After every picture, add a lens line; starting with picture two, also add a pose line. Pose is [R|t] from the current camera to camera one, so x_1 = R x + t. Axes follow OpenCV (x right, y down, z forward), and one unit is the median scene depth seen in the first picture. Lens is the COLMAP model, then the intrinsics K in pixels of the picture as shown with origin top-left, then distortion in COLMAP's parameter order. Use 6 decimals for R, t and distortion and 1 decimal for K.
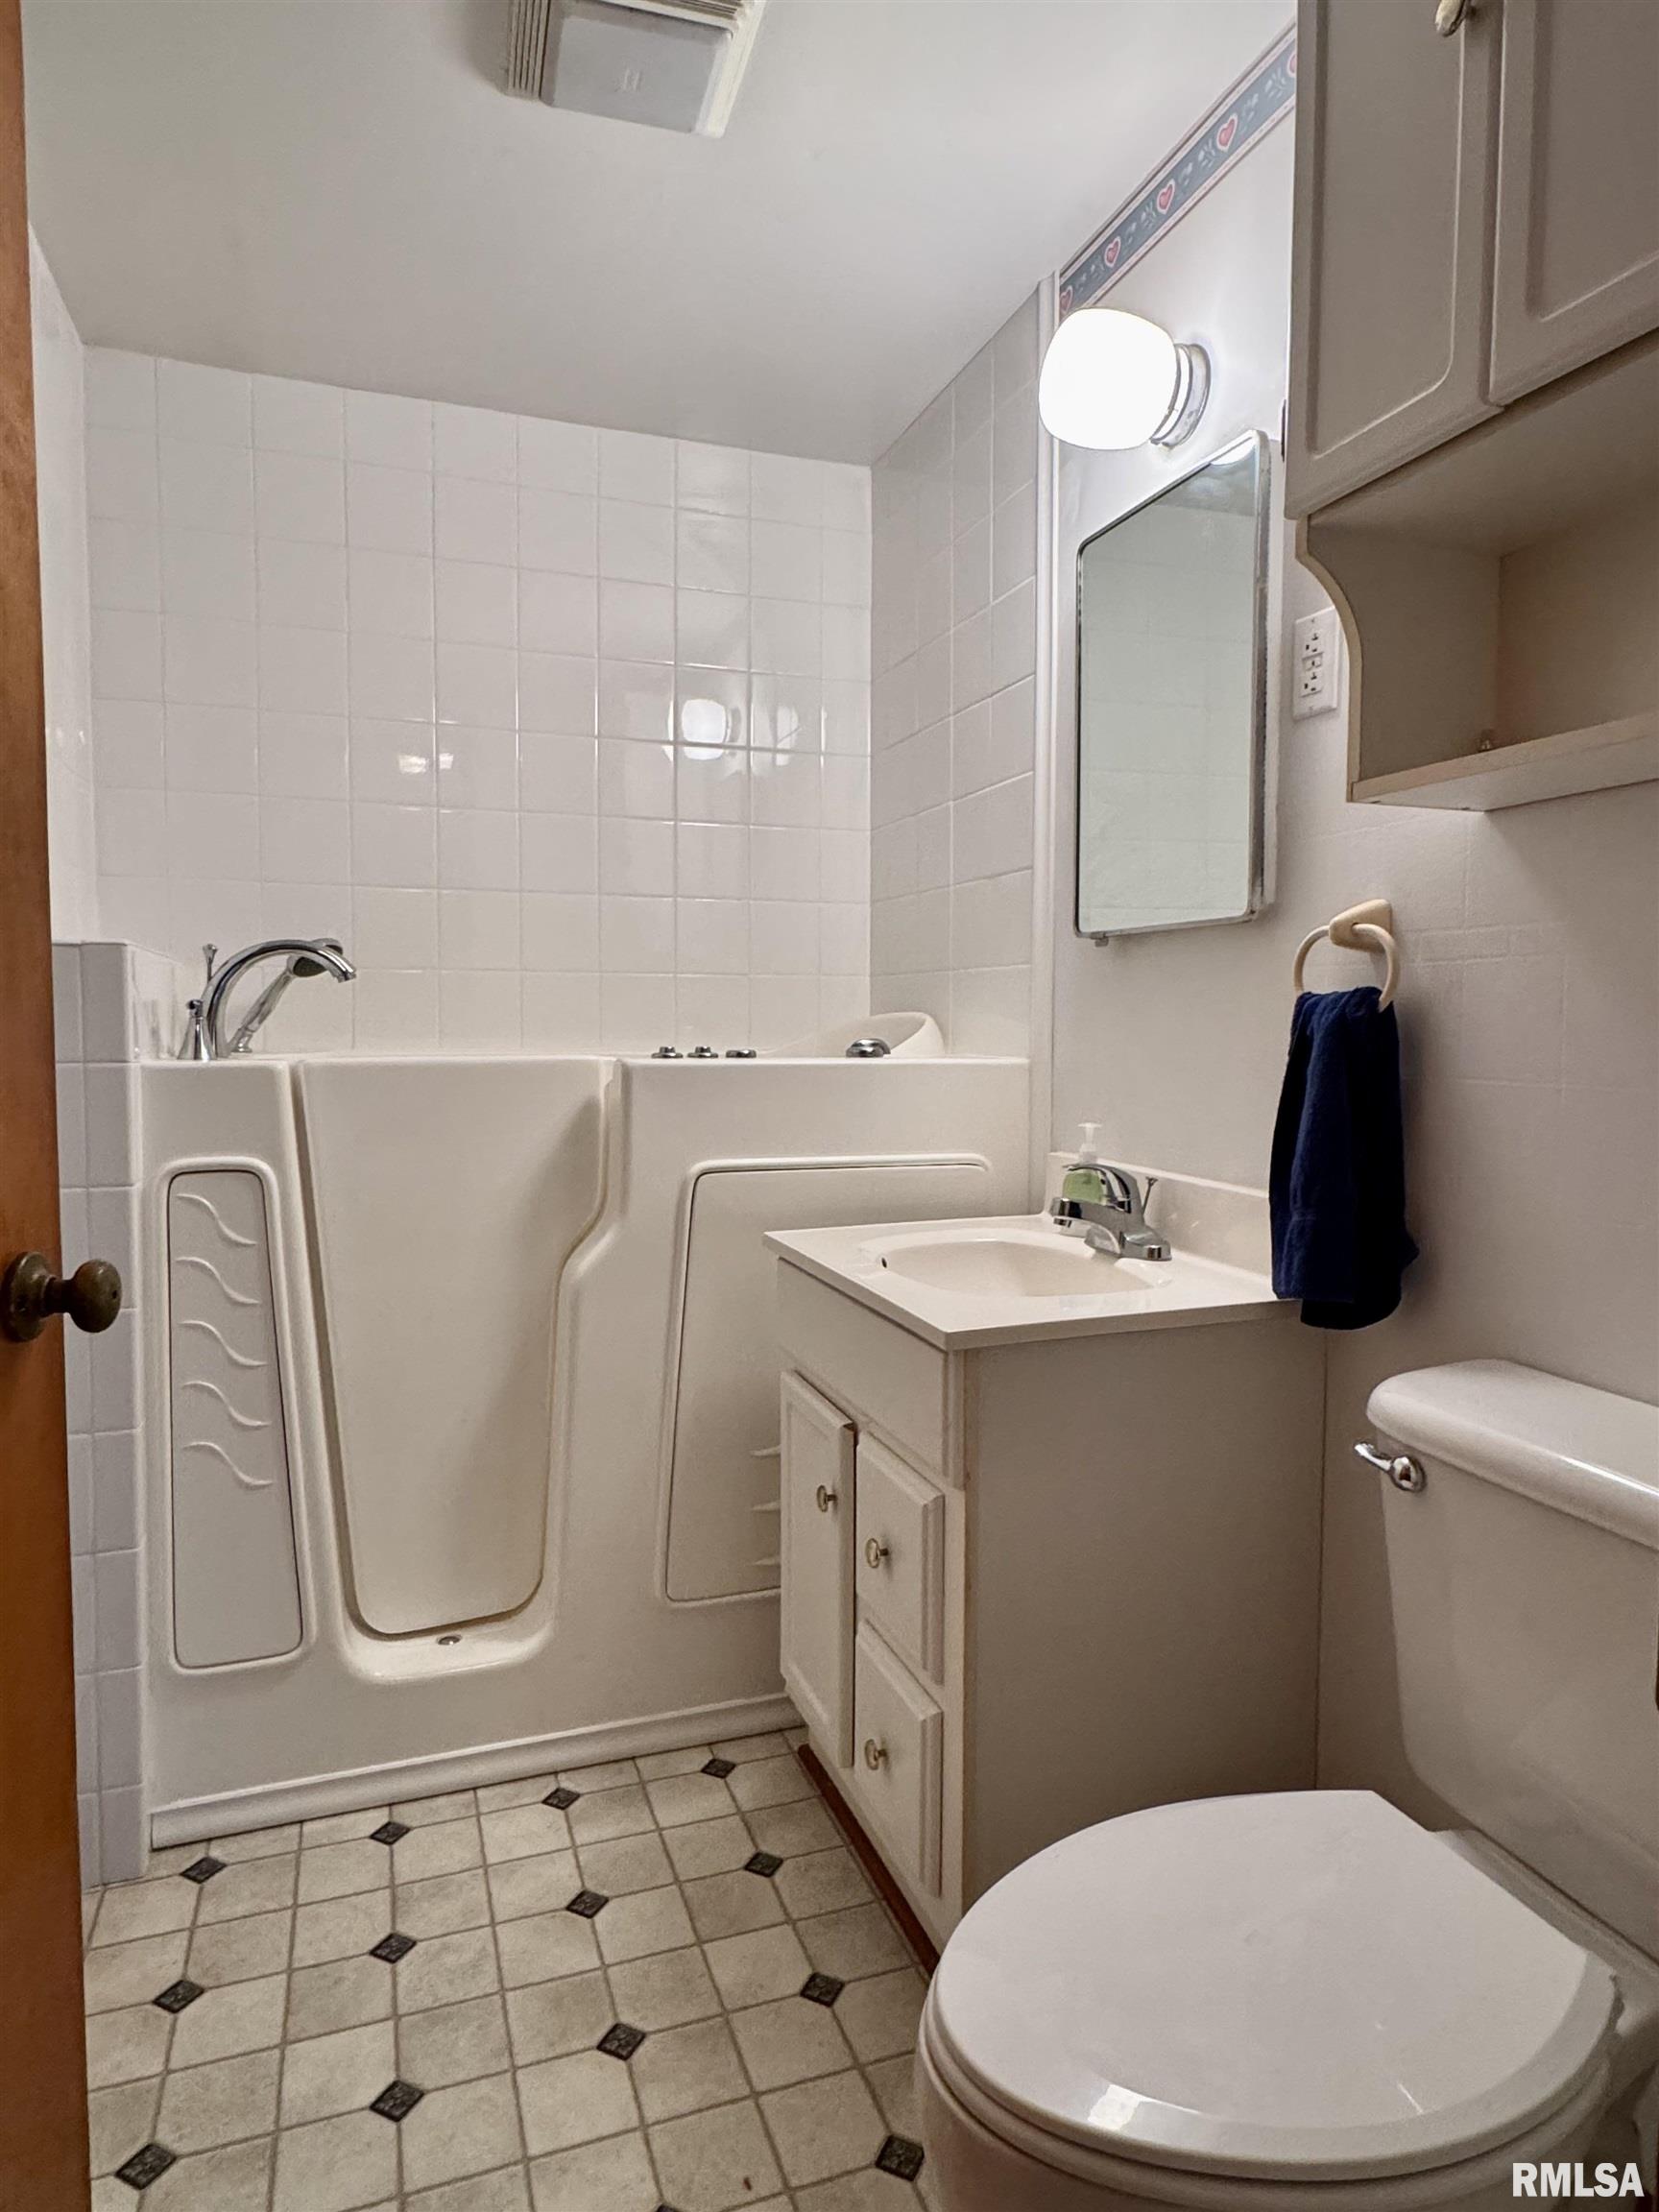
lens RADIAL K [[1299.2, 0, 825.8], [0, 1299.2, 1100.9], [0, 0, 1]] dist [0.009153, 0.002108]
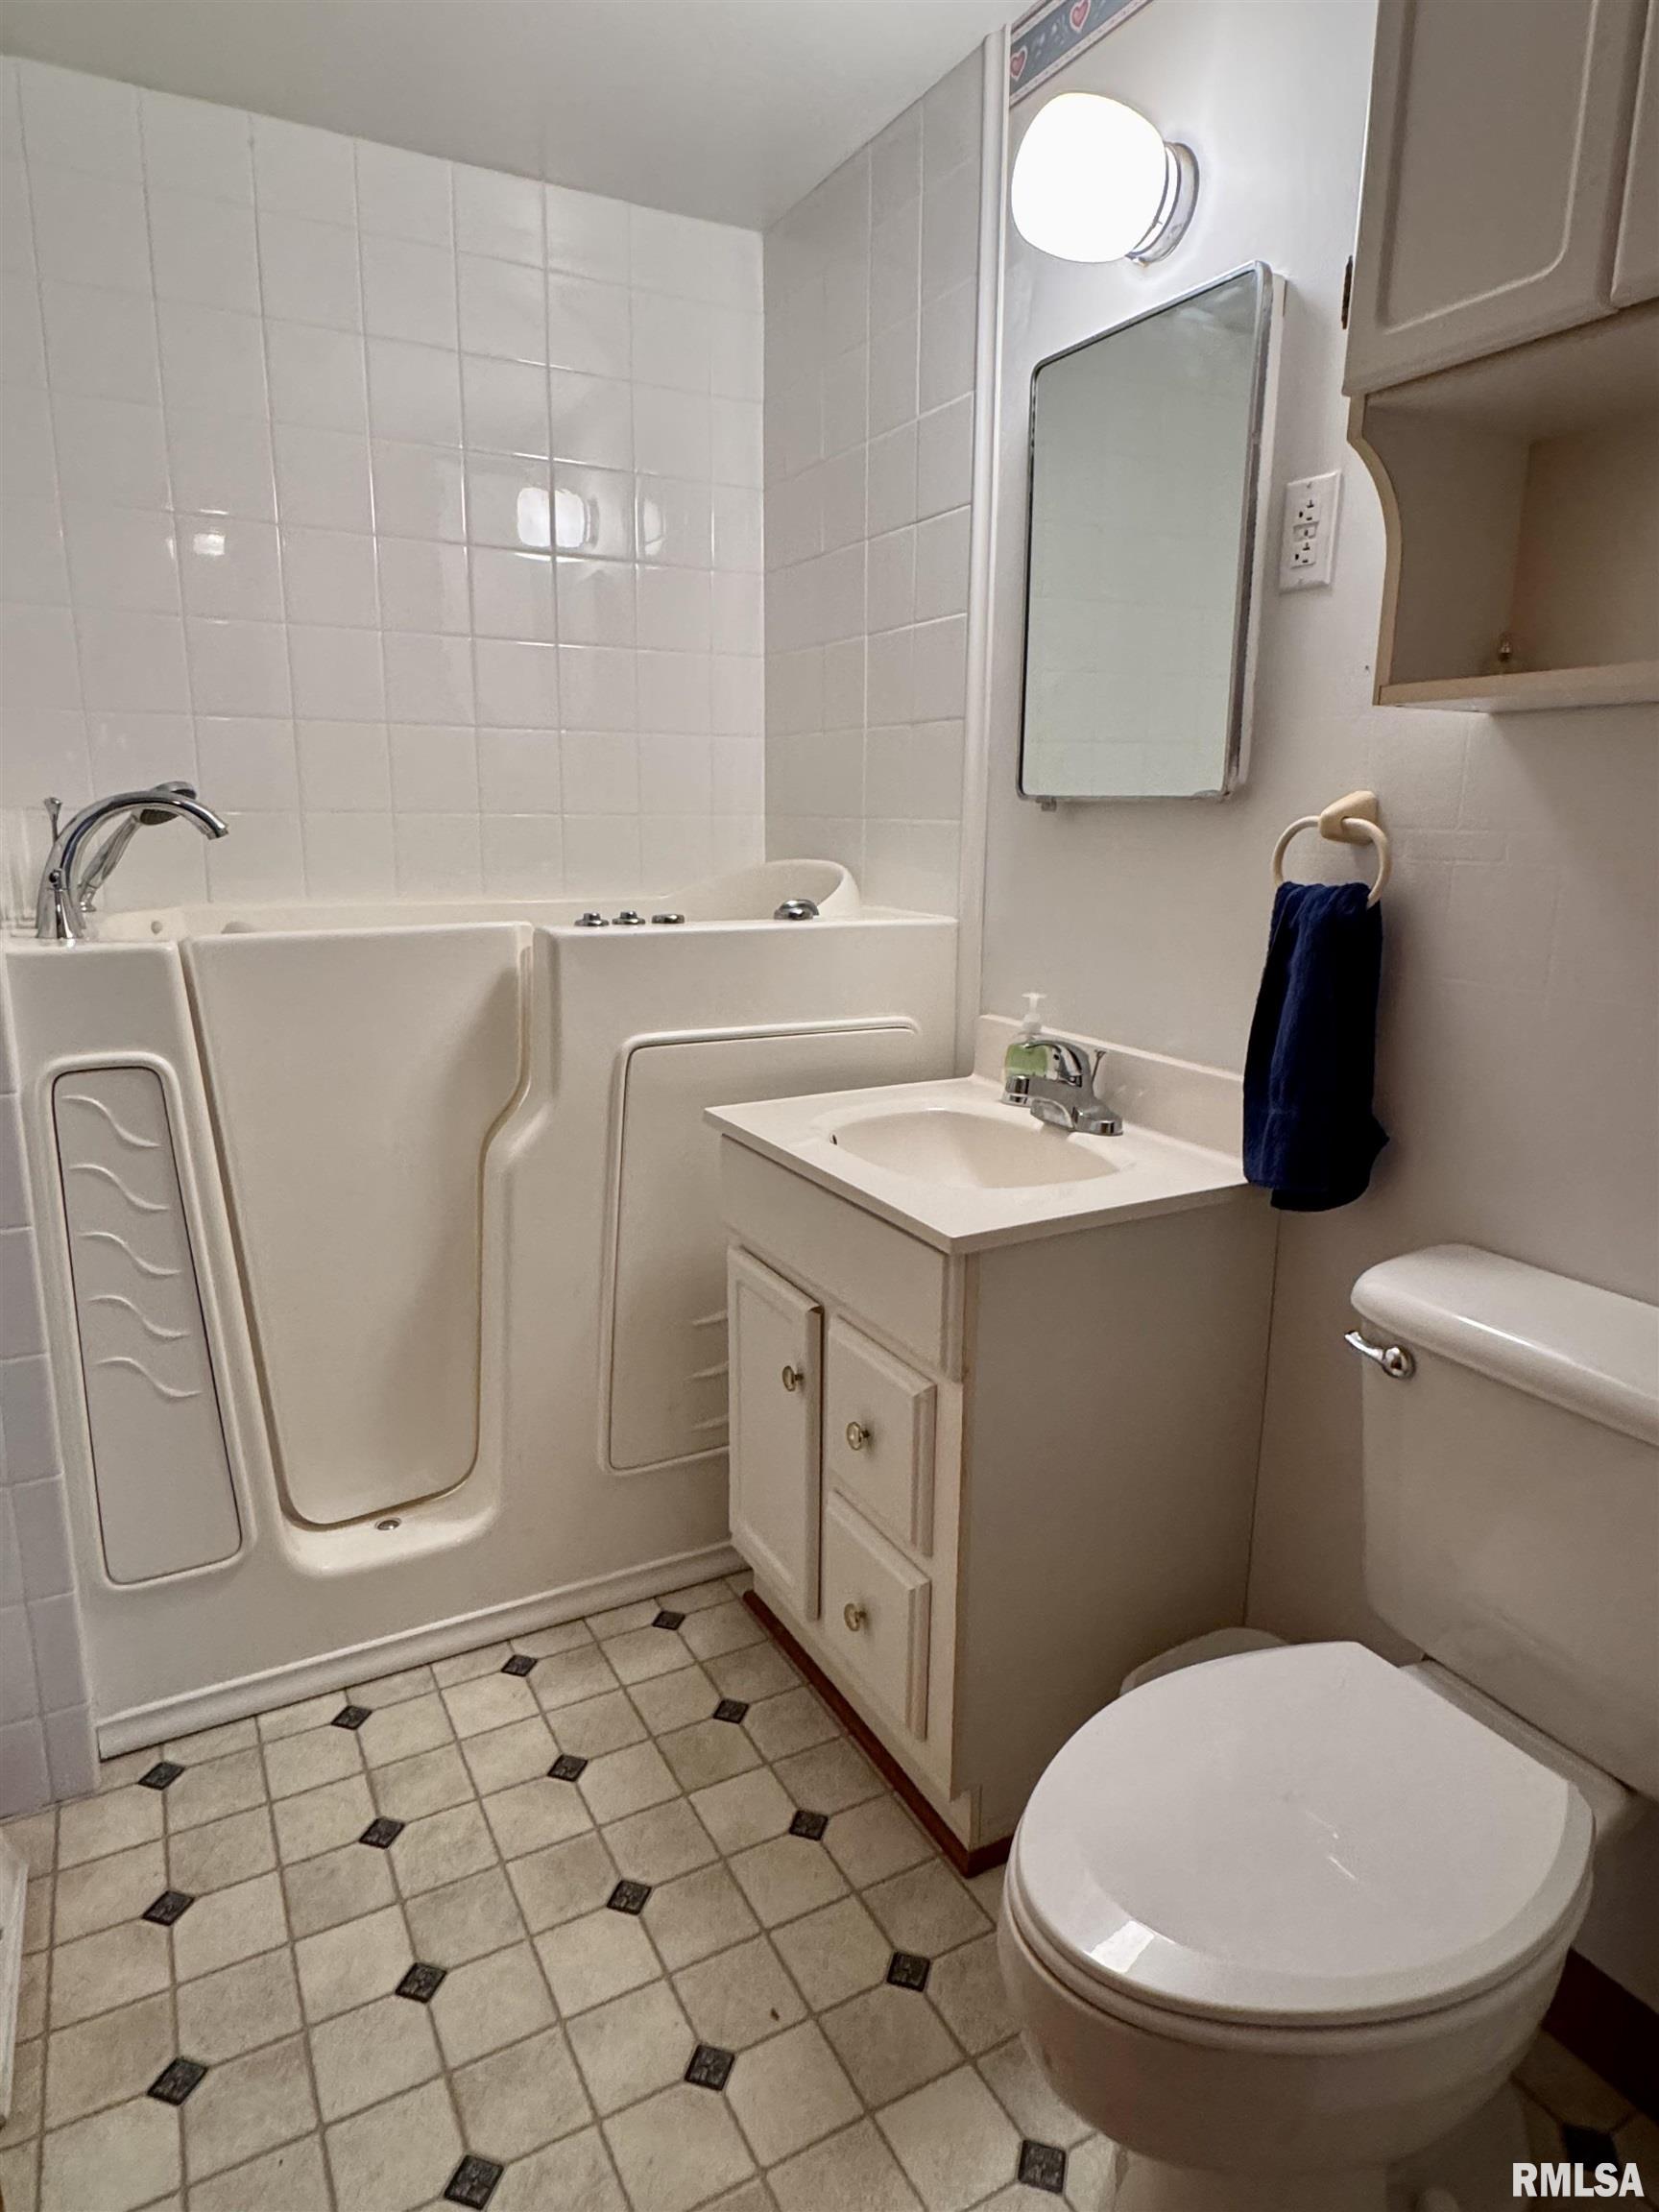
lens RADIAL K [[1299.2, 0, 831.4], [0, 1299.2, 1099.6], [0, 0, 1]] dist [0.009153, 0.002108]
pose [[0.987362, -0.029391, 0.155731, -0.120776], [0.004162, 0.987123, 0.159912, -0.069513], [-0.158426, -0.157243, 0.974770, 0.044931]]
